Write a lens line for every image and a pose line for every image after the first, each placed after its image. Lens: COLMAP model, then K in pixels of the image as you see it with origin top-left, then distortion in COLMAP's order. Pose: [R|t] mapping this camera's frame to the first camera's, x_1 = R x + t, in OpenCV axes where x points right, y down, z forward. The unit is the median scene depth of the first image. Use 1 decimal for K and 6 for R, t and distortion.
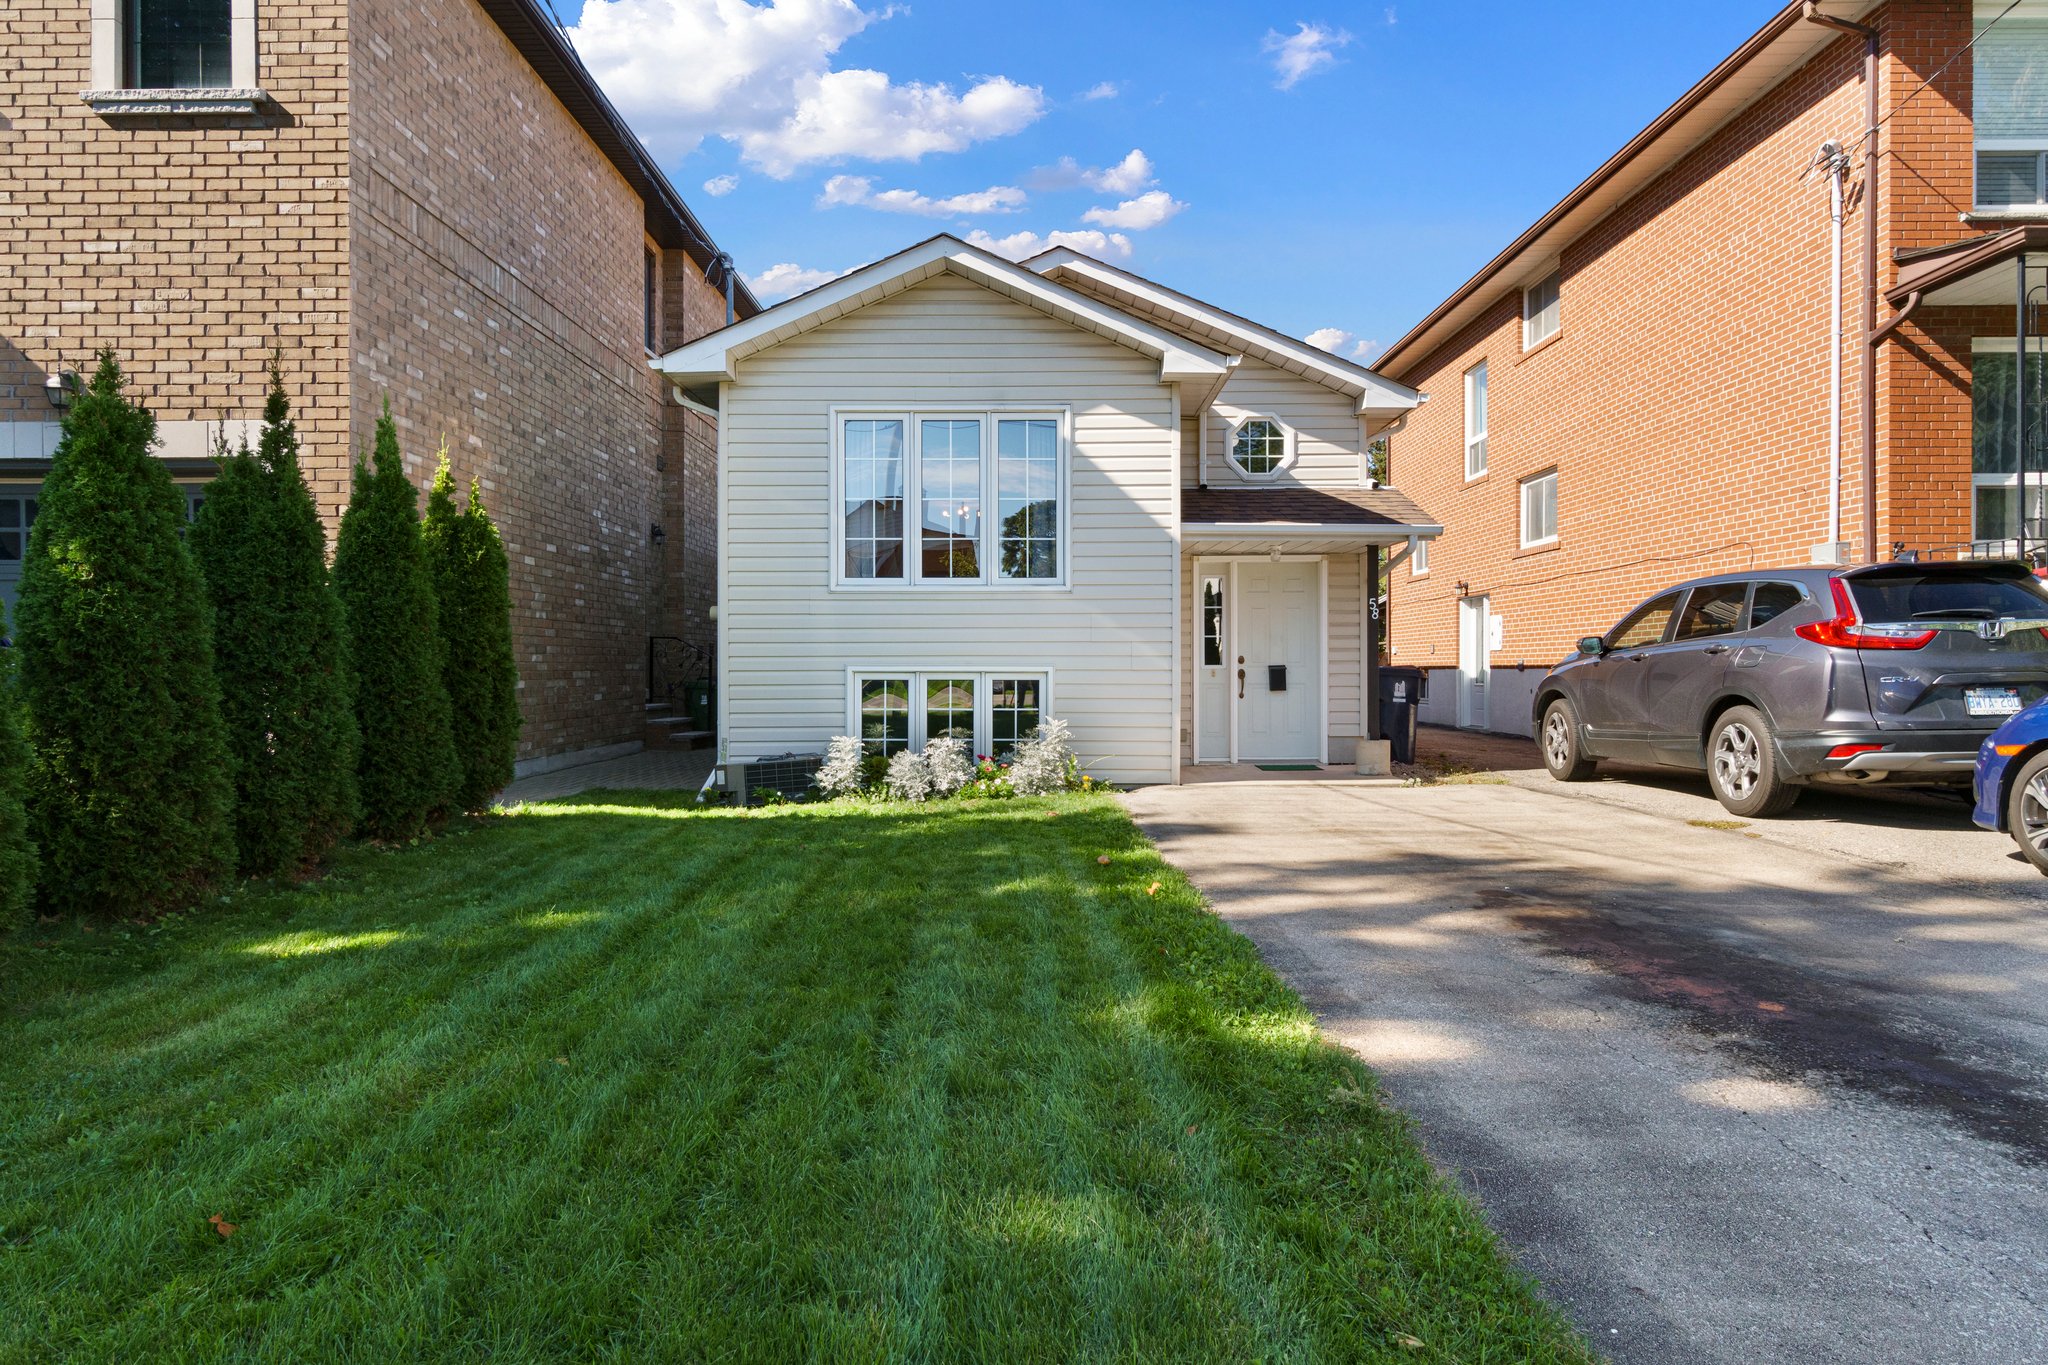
lens RADIAL K [[1150.1, 0, 1026.2], [0, 1150.1, 674.9], [0, 0, 1]] dist [0.008706, -0.000016]
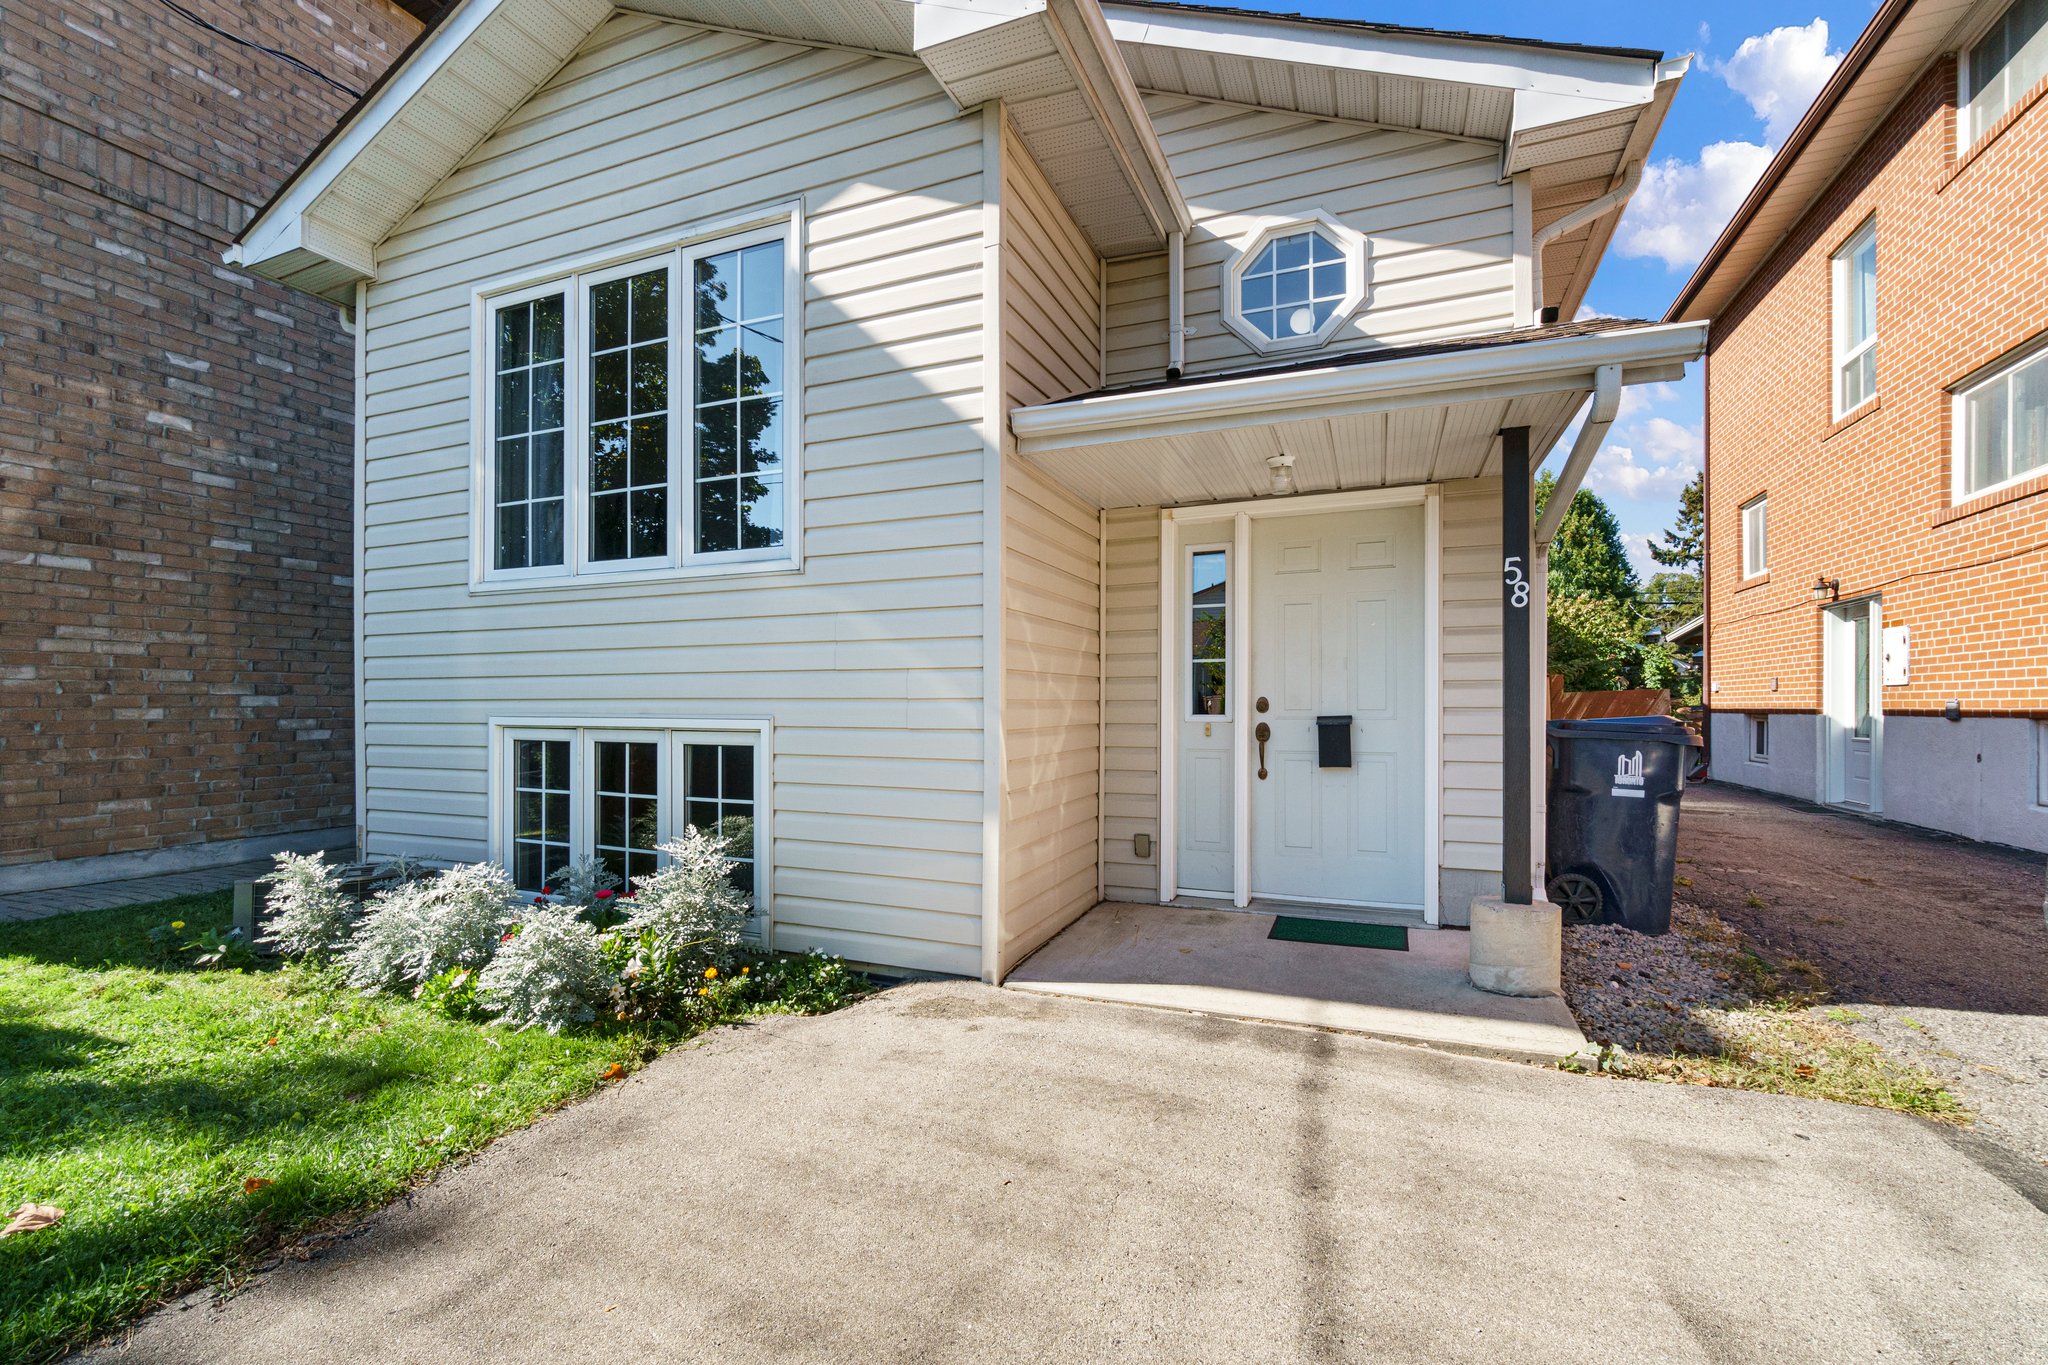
lens RADIAL K [[883.6, 0, 1018.9], [0, 883.6, 704.5], [0, 0, 1]] dist [-0.007050, 0.002283]
pose [[0.923196, 0.002258, -0.384323, 0.241367], [-0.003921, 0.999986, -0.003544, -0.011613], [0.384310, 0.004778, 0.923192, 0.597570]]
